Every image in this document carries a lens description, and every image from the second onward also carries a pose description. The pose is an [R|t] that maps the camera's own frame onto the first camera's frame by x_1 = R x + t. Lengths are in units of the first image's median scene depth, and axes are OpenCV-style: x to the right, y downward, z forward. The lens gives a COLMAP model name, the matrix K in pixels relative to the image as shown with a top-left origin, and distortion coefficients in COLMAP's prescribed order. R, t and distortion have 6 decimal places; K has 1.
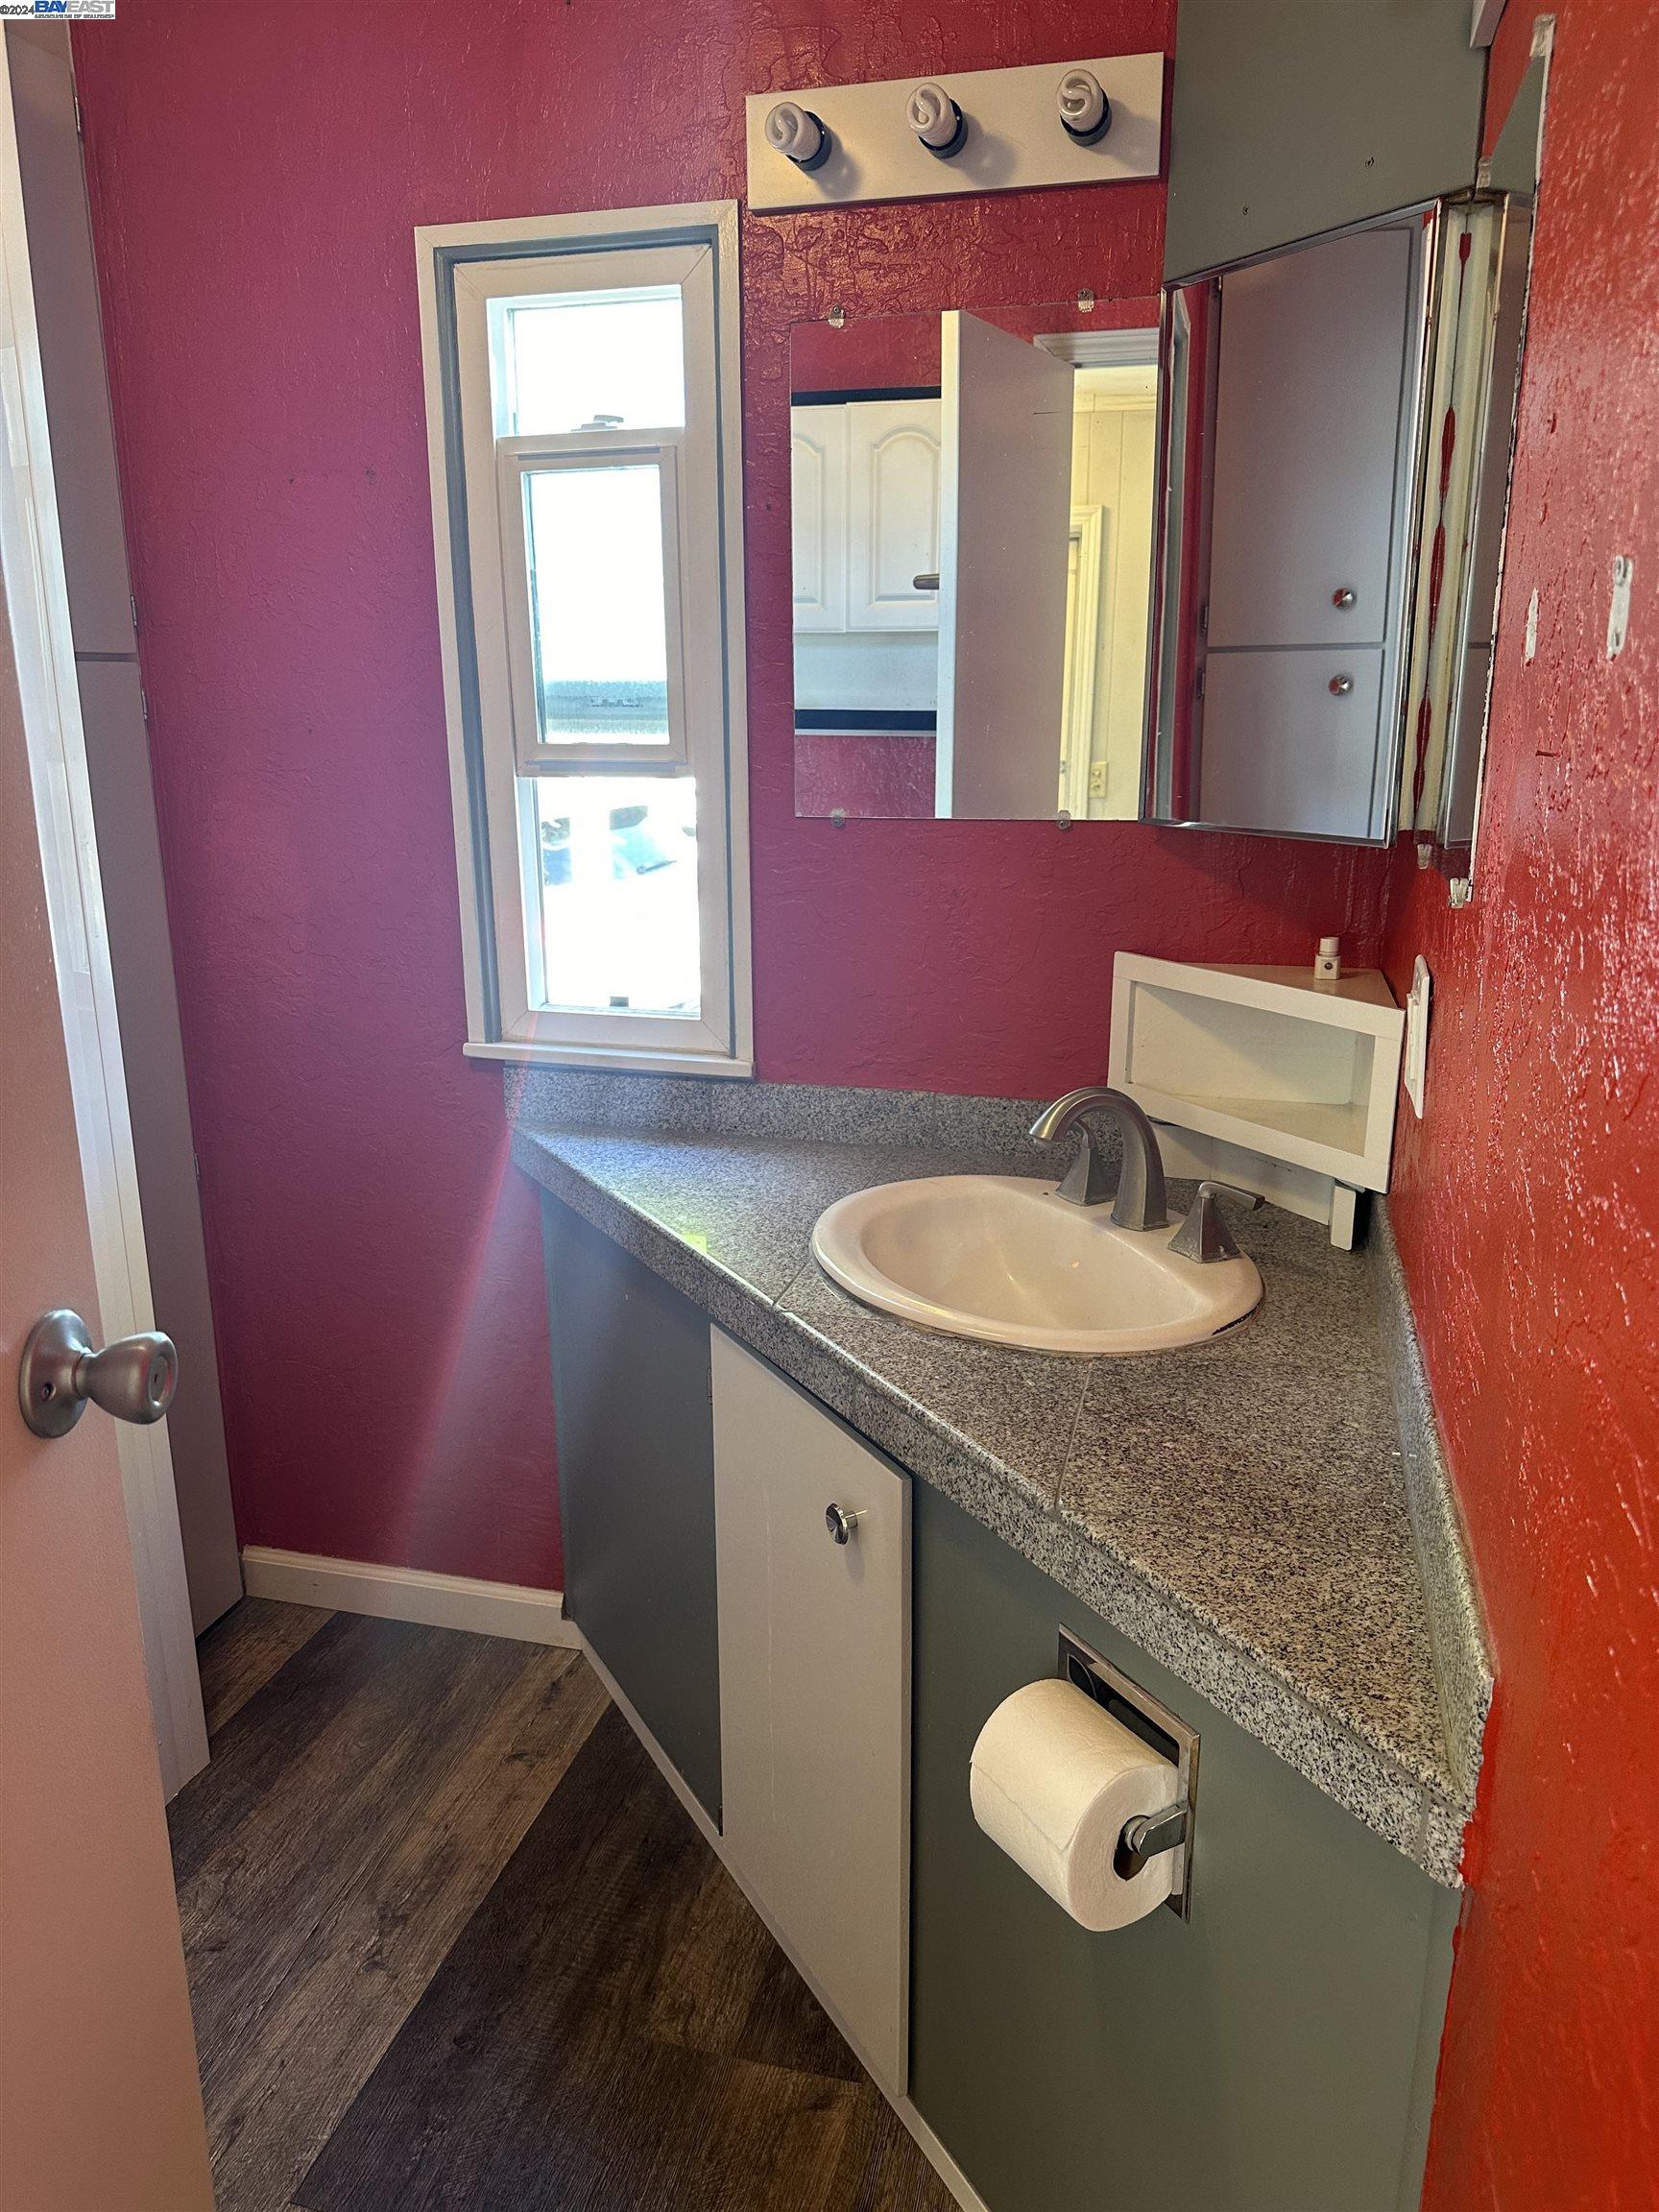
lens RADIAL K [[1562.3, 0, 828.0], [0, 1562.3, 1116.5], [0, 0, 1]] dist [0.047108, -0.047283]
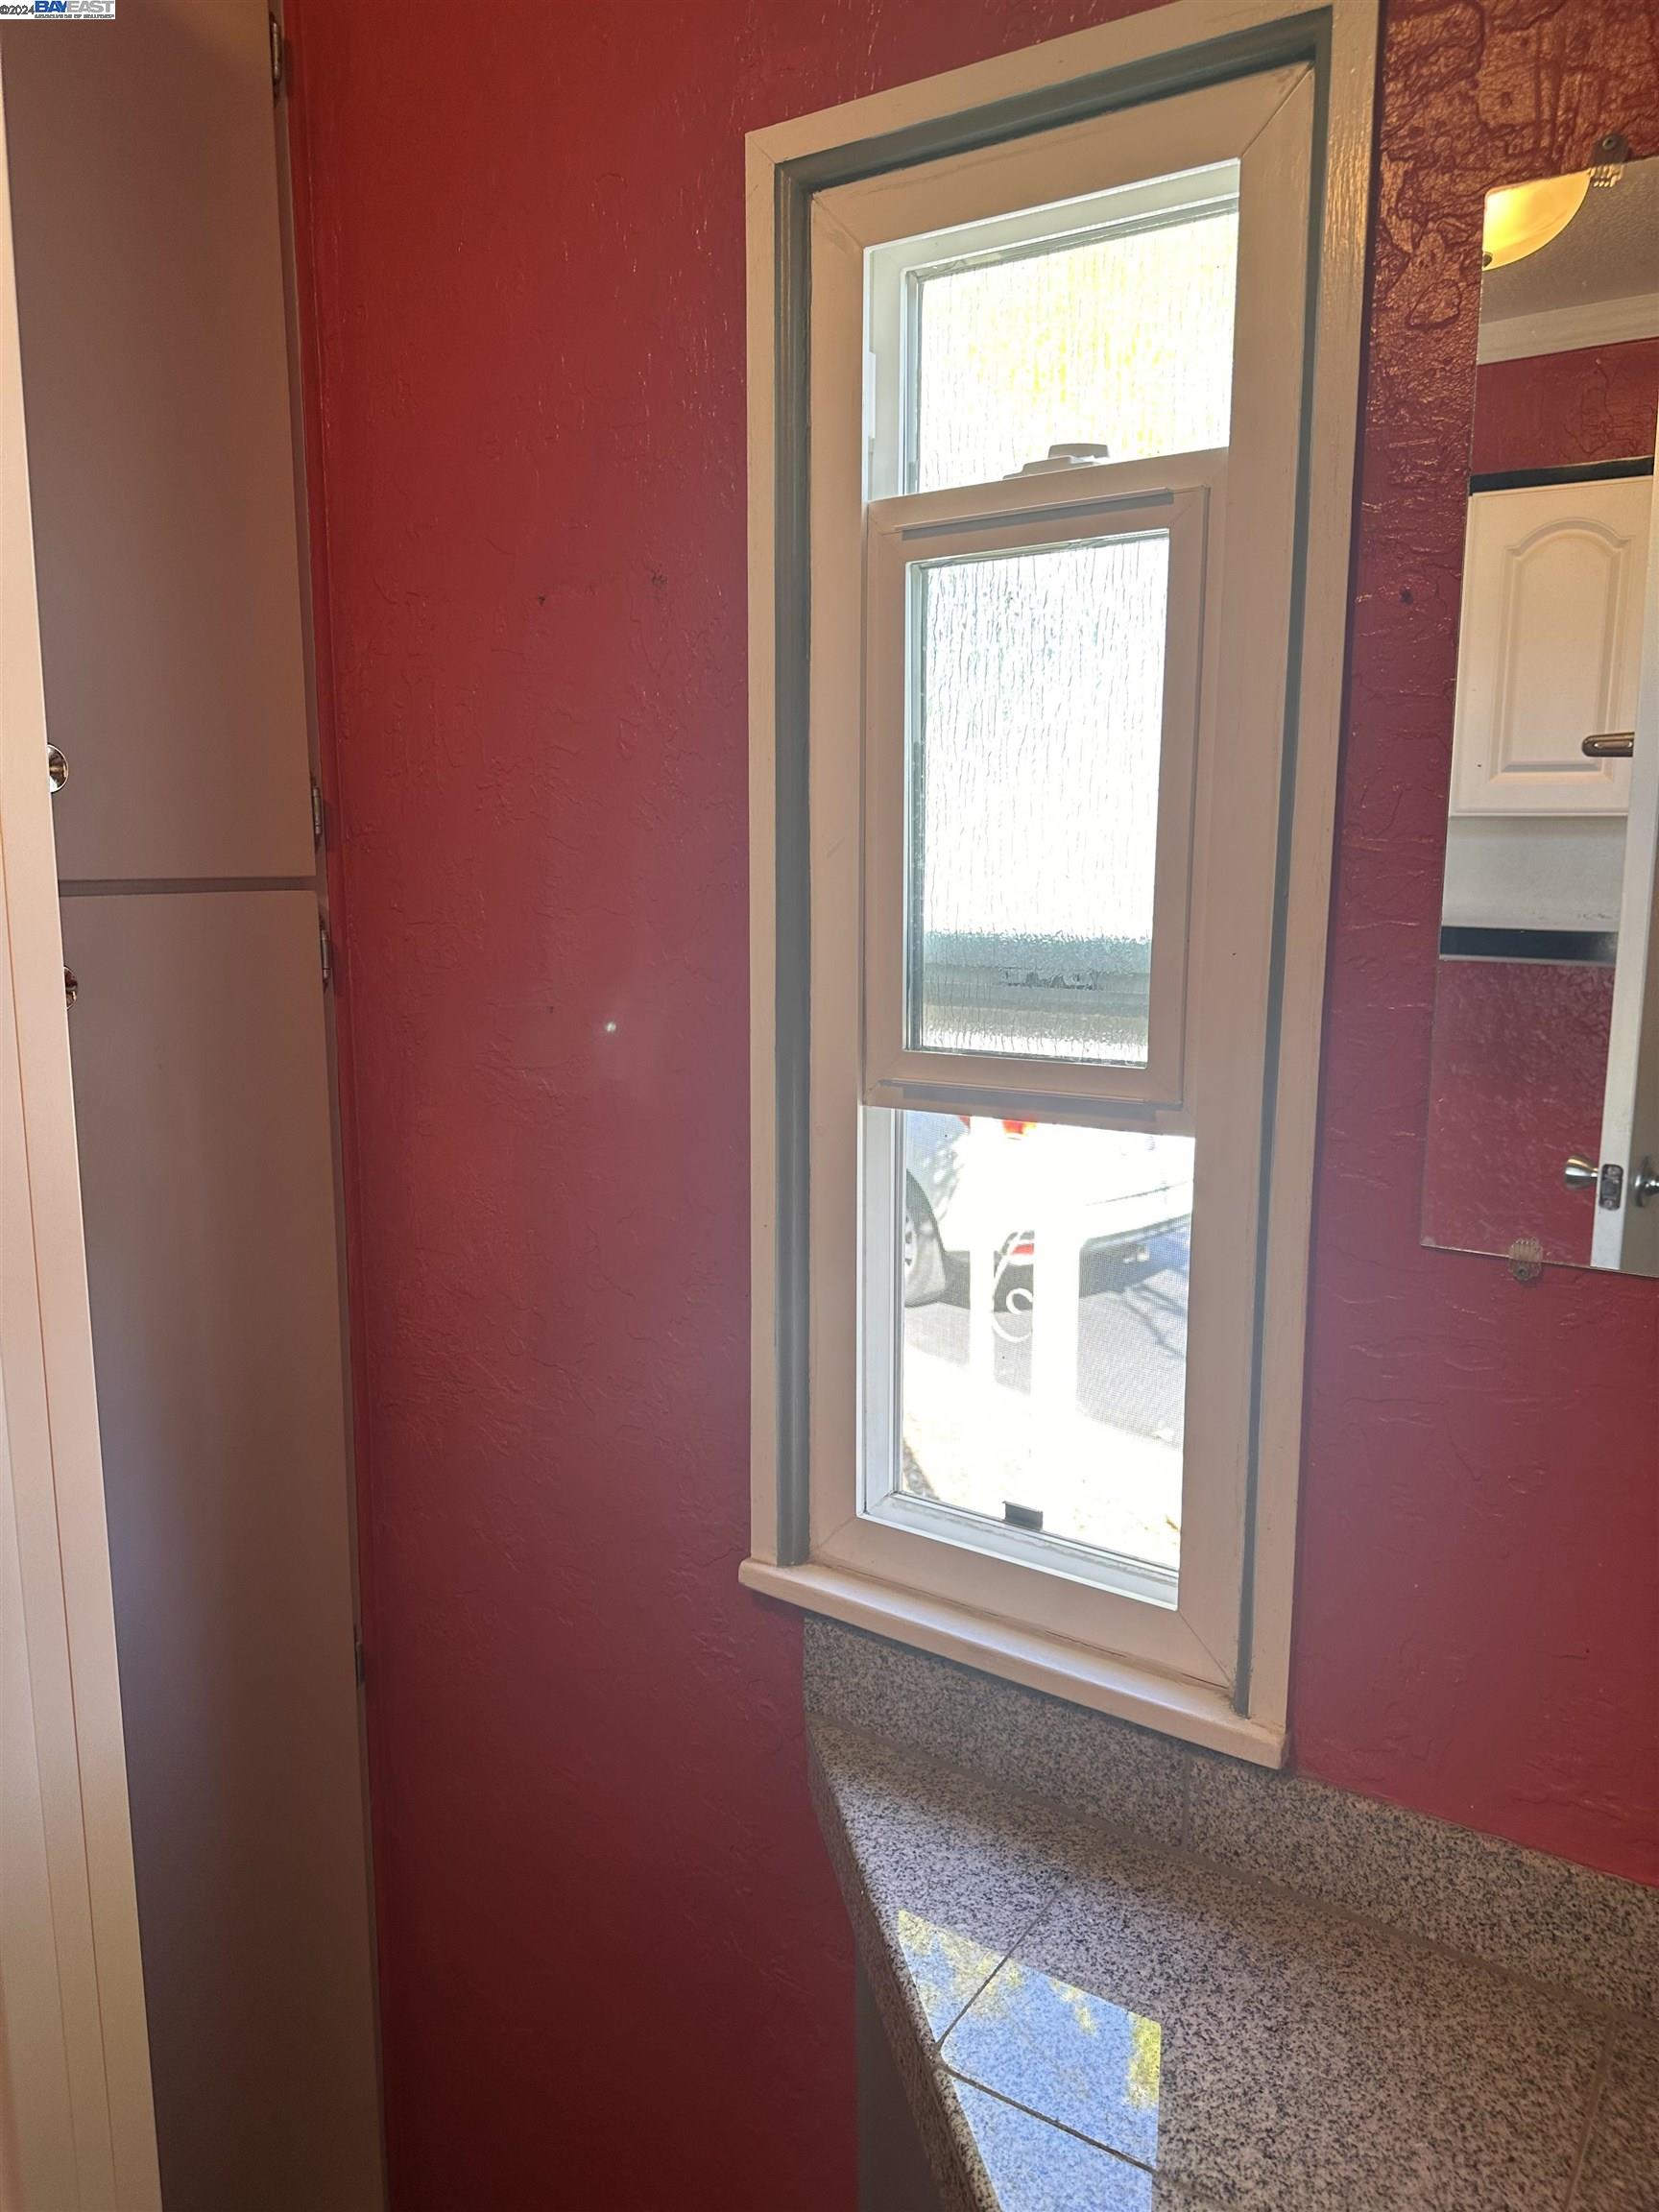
lens RADIAL K [[1562.3, 0, 817.8], [0, 1562.3, 1103.6], [0, 0, 1]] dist [0.047108, -0.047283]
pose [[0.945835, 0.058311, -0.319367, -0.040643], [-0.091923, 0.991581, -0.091195, -0.168221], [0.311361, 0.115613, 0.943233, 0.489618]]
